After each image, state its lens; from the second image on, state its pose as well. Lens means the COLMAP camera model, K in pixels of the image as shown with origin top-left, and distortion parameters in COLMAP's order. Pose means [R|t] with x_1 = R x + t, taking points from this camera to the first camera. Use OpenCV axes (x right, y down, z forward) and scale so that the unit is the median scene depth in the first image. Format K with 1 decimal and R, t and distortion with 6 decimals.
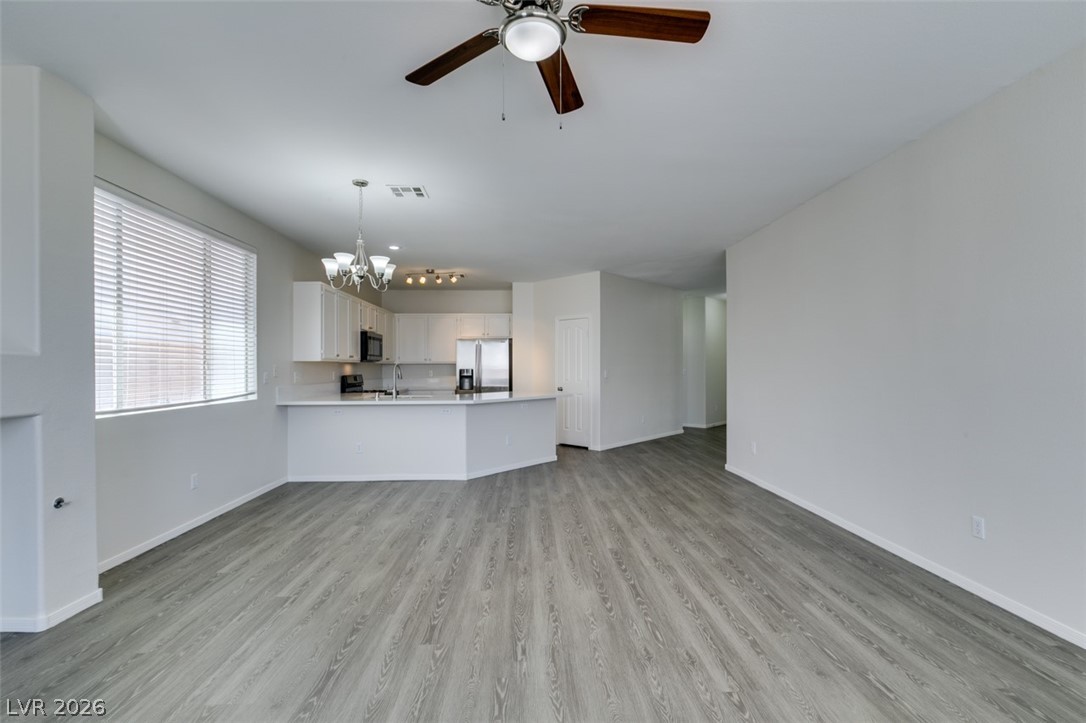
lens RADIAL K [[485.1, 0, 539.2], [0, 485.1, 367.1], [0, 0, 1]] dist [0.003998, -0.001424]
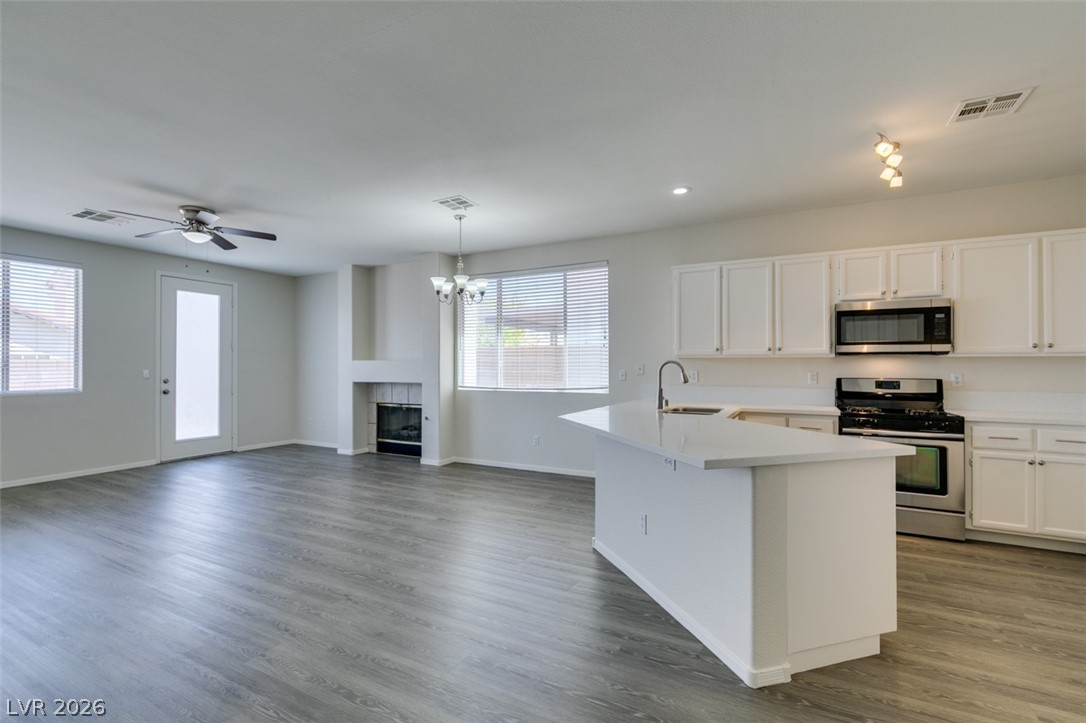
lens RADIAL K [[485.1, 0, 540.0], [0, 485.1, 362.6], [0, 0, 1]] dist [0.003998, -0.001424]
pose [[-0.497674, -0.003689, -0.867356, 0.627875], [0.002506, 0.999981, -0.005691, 0.000121], [0.867360, -0.005006, -0.497656, 1.854164]]
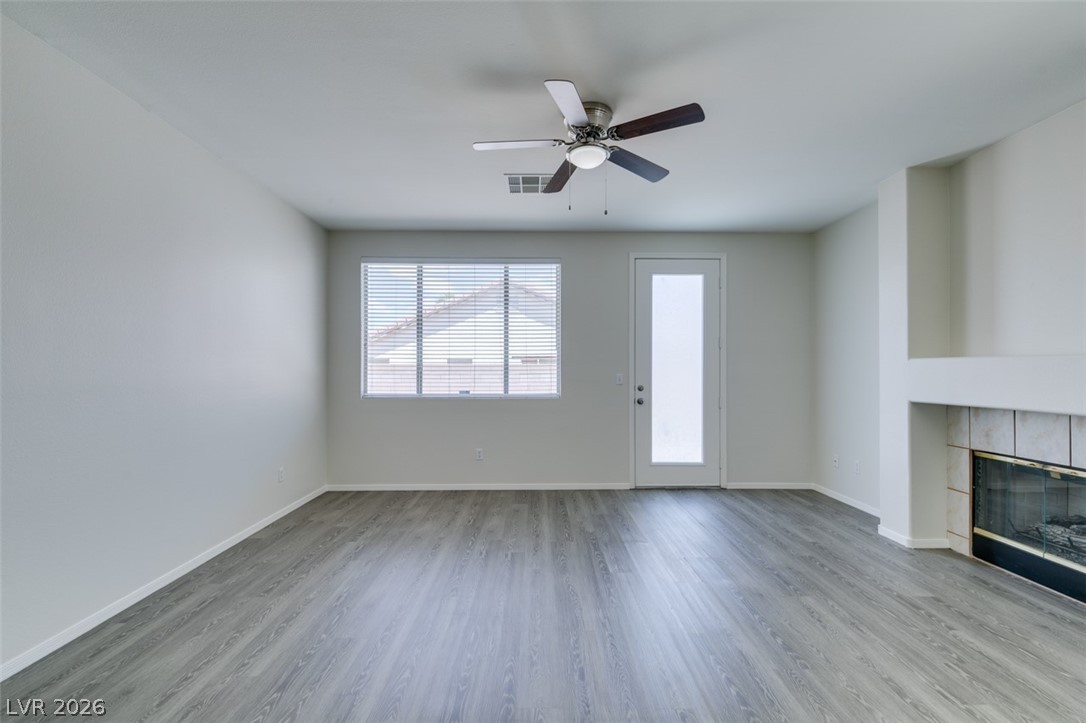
lens RADIAL K [[485.1, 0, 541.9], [0, 485.1, 367.3], [0, 0, 1]] dist [0.003998, -0.001424]
pose [[-0.999872, 0.001533, 0.015925, 0.053527], [0.001439, 0.999981, -0.005916, 0.000708], [-0.015934, -0.005893, -0.999856, 1.240871]]
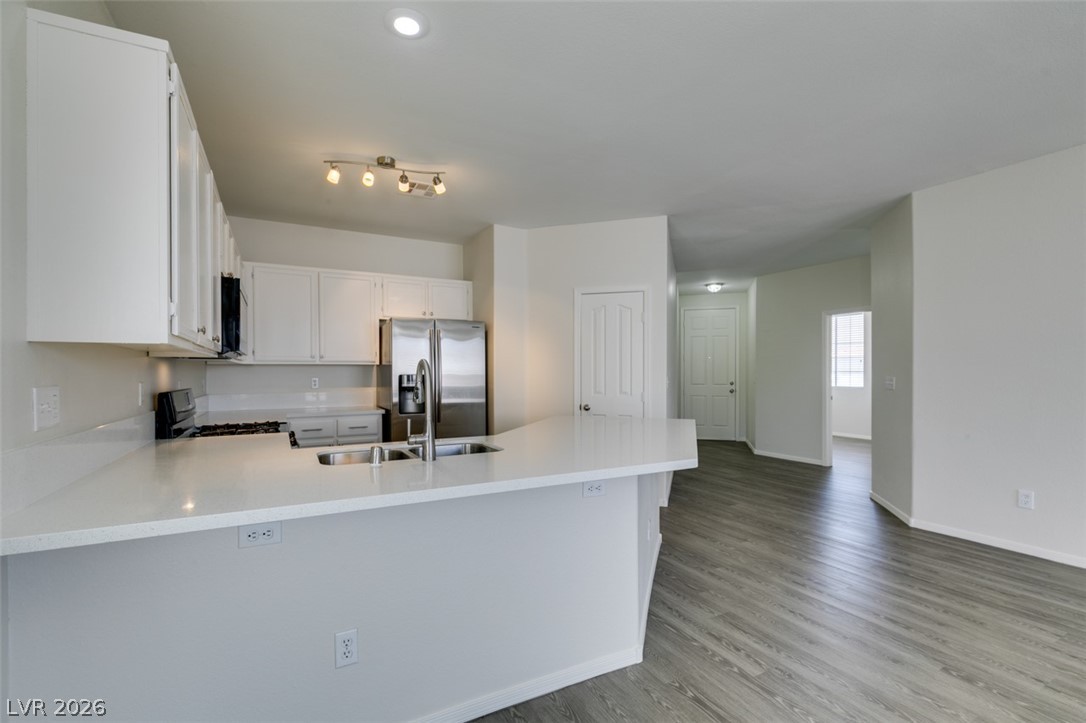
lens RADIAL K [[485.1, 0, 541.6], [0, 485.1, 377.3], [0, 0, 1]] dist [0.003998, -0.001424]
pose [[0.897197, -0.002811, 0.441621, -0.580306], [-0.001552, 0.999954, 0.009518, 0.003743], [-0.441627, -0.009224, 0.897151, 1.020950]]
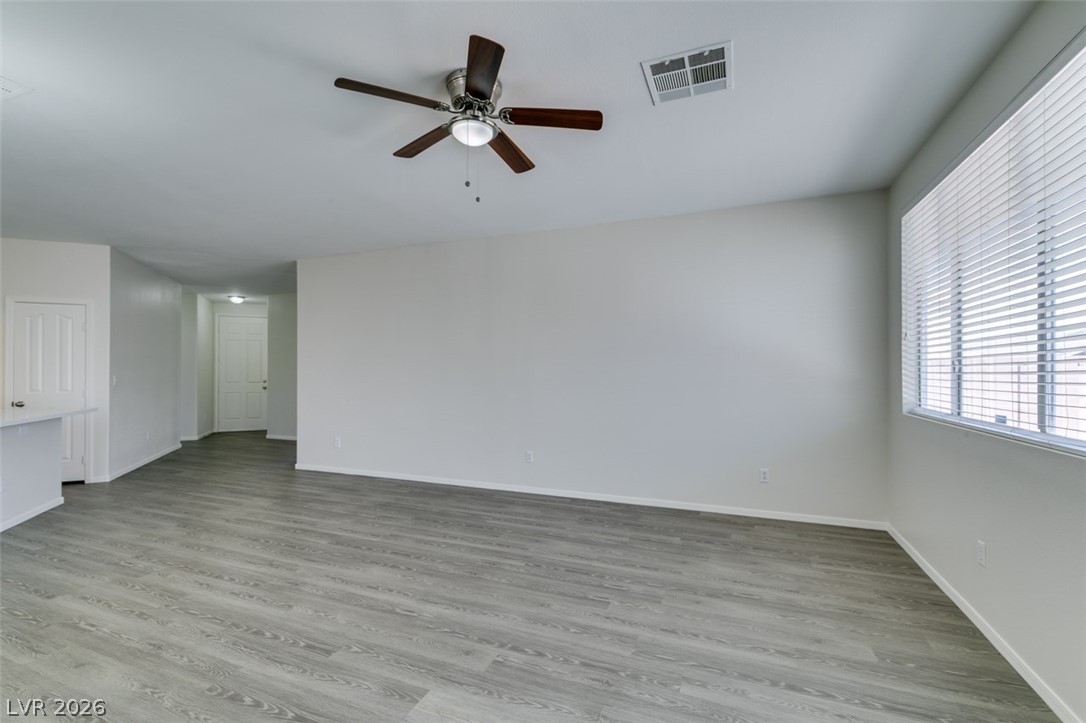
lens RADIAL K [[485.1, 0, 542.6], [0, 485.1, 369.1], [0, 0, 1]] dist [0.003998, -0.001424]
pose [[0.413969, 0.006412, 0.910269, -0.574891], [-0.000906, 0.999978, -0.006632, 0.000909], [-0.910291, 0.001921, 0.413965, 0.125063]]
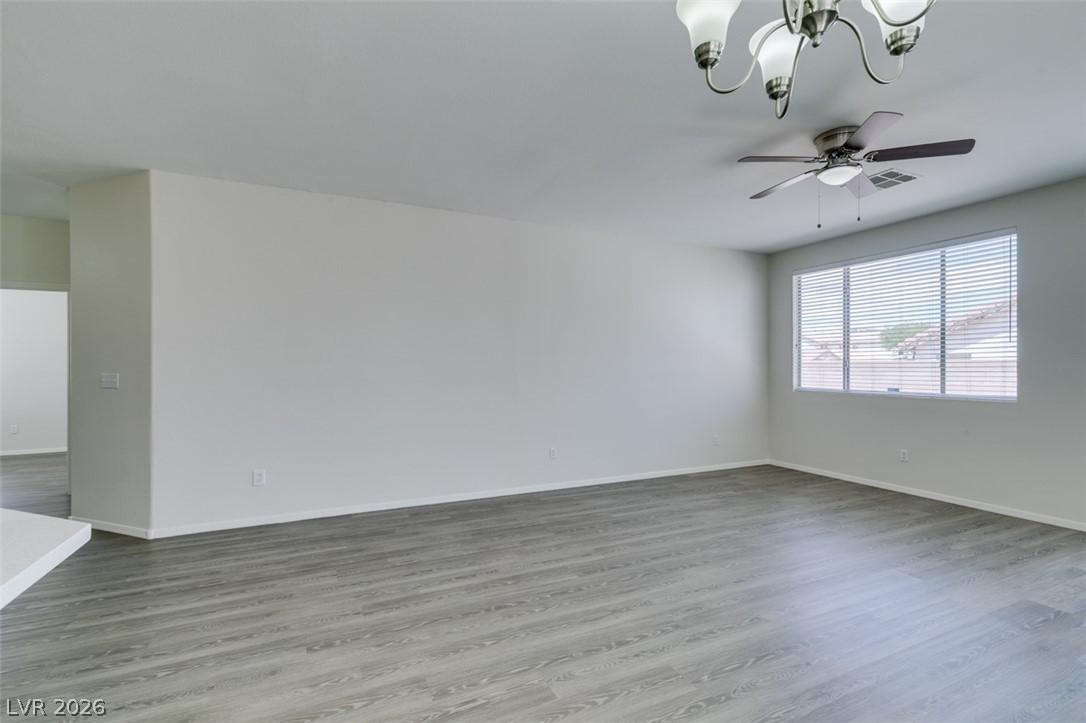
lens RADIAL K [[485.1, 0, 540.9], [0, 485.1, 364.9], [0, 0, 1]] dist [0.003998, -0.001424]
pose [[-0.392796, 0.006097, 0.919605, -0.572871], [0.000305, 0.999979, -0.006499, 0.002719], [-0.919626, -0.002272, -0.392789, 1.287233]]
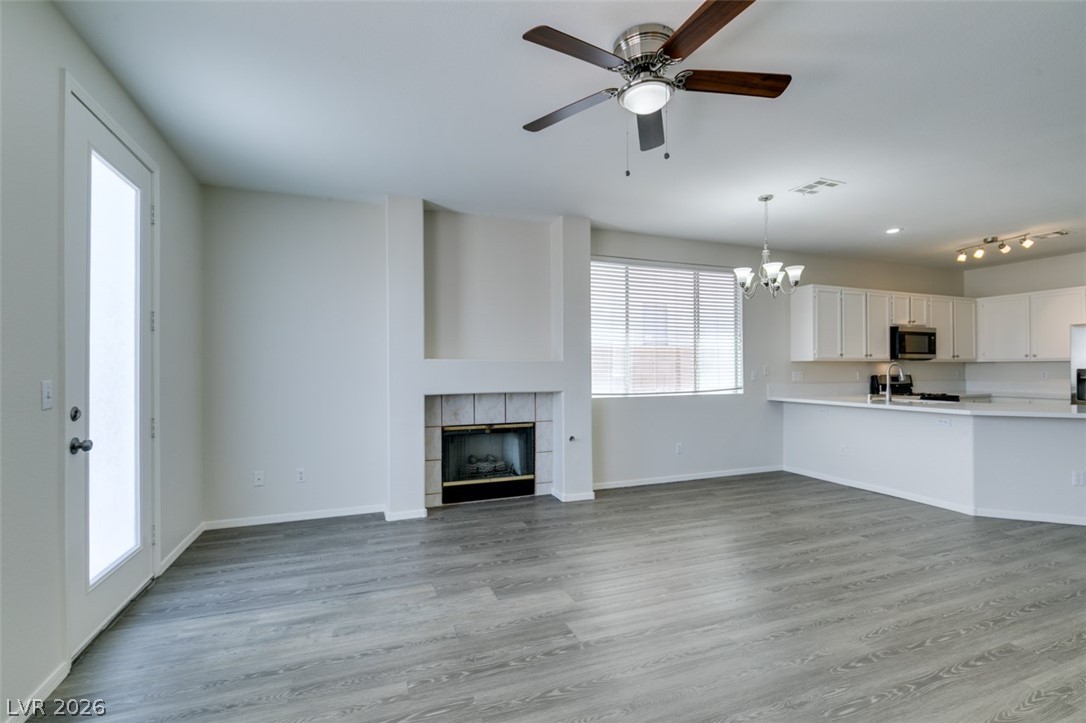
lens RADIAL K [[485.1, 0, 542.9], [0, 485.1, 364.6], [0, 0, 1]] dist [0.003998, -0.001424]
pose [[0.330719, -0.005682, -0.943712, 0.510893], [0.002650, 0.999984, -0.005092, -0.000929], [0.943726, -0.000817, 0.330728, 0.172873]]
